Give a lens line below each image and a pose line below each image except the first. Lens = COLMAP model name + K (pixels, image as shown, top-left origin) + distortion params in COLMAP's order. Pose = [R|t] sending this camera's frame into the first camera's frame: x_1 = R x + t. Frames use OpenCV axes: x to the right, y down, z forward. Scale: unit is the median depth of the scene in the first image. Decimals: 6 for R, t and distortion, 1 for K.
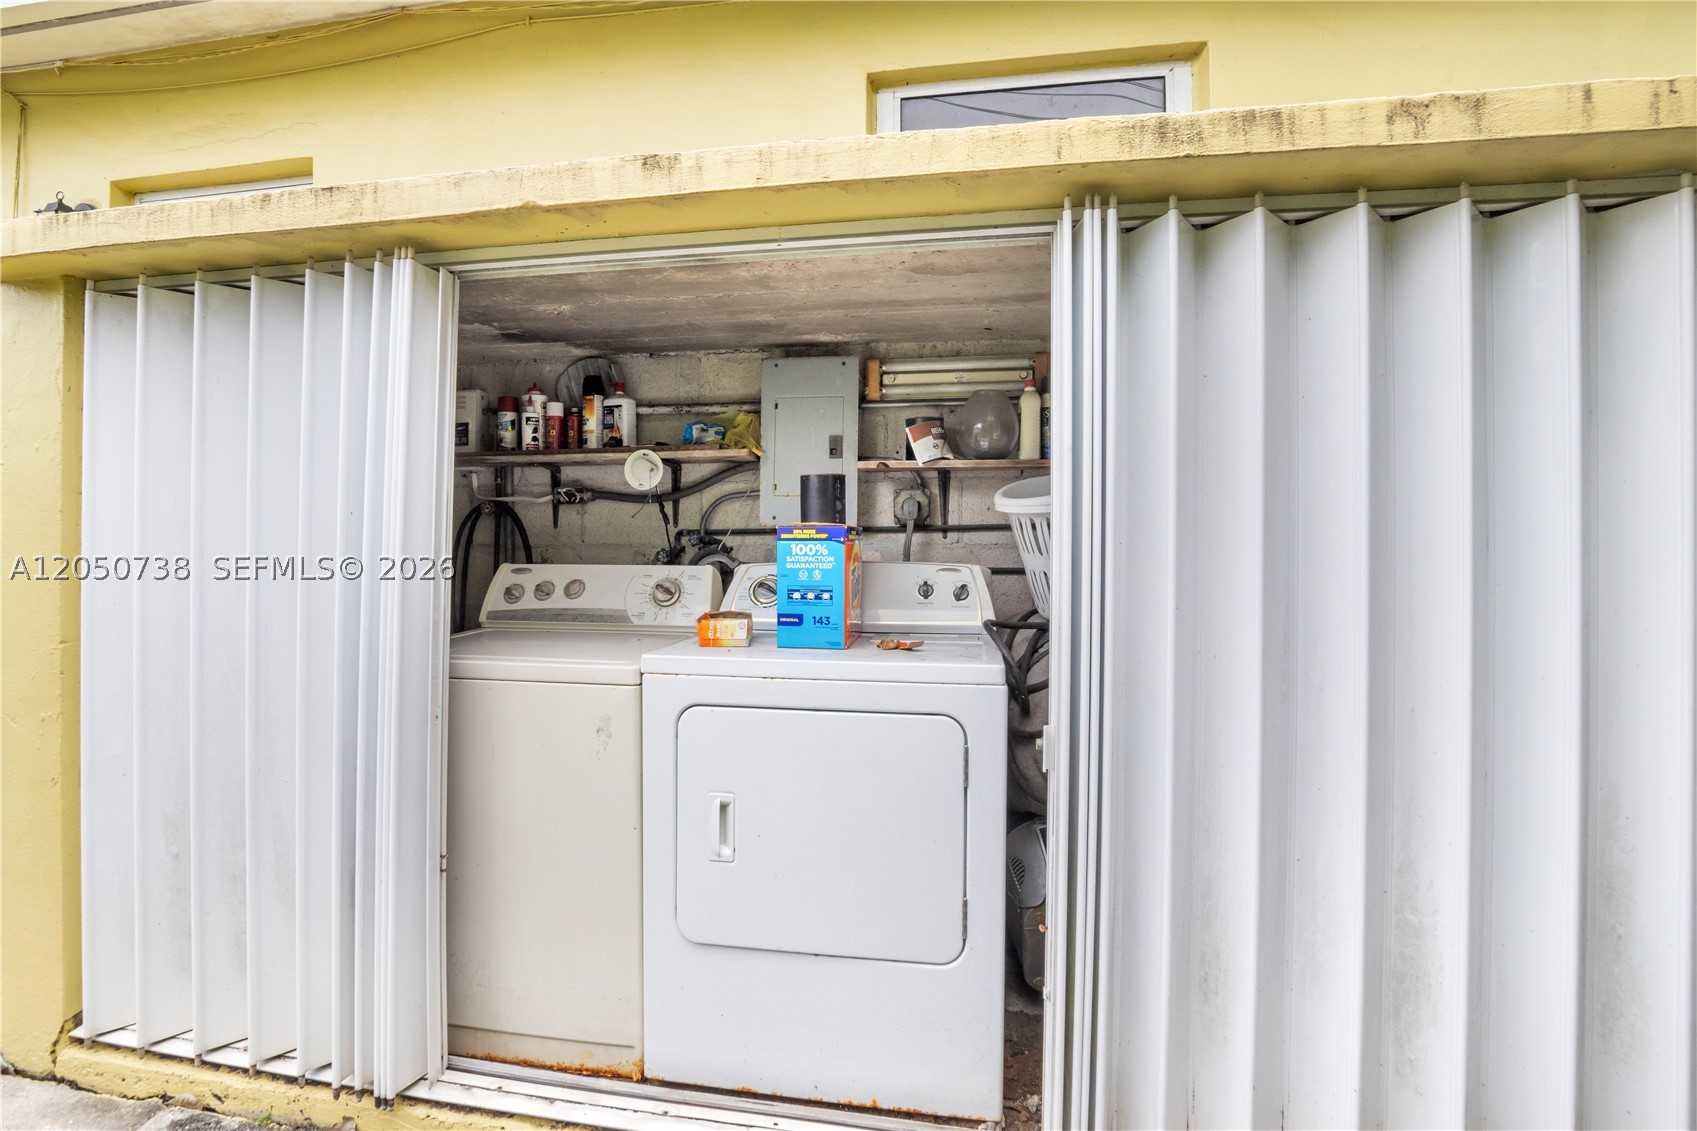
lens RADIAL K [[700.3, 0, 848.5], [0, 700.3, 565.5], [0, 0, 1]] dist [-0.014908, 0.000061]
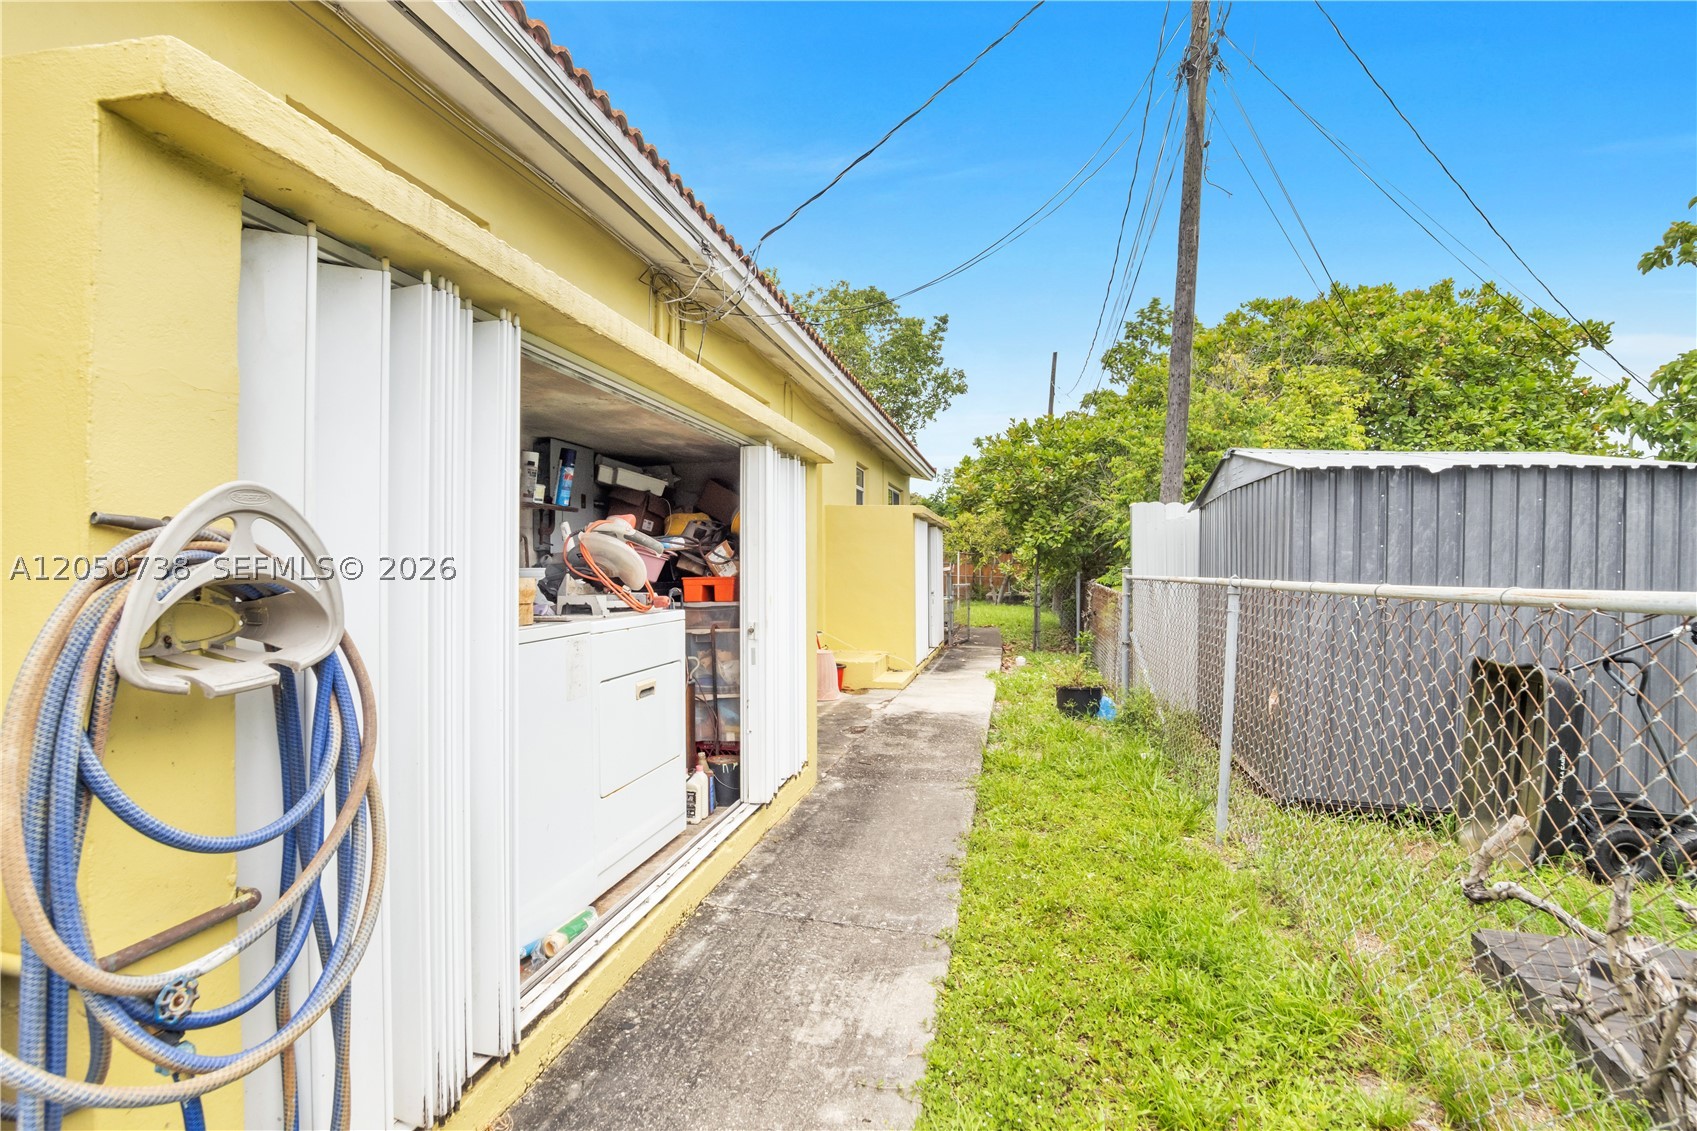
lens RADIAL K [[700.3, 0, 848.5], [0, 700.3, 565.5], [0, 0, 1]] dist [-0.014908, 0.000061]
pose [[0.084631, -0.000890, 0.996412, -1.829543], [-0.001955, 0.999998, 0.001059, -0.002272], [-0.996410, -0.002037, 0.084629, 0.276759]]
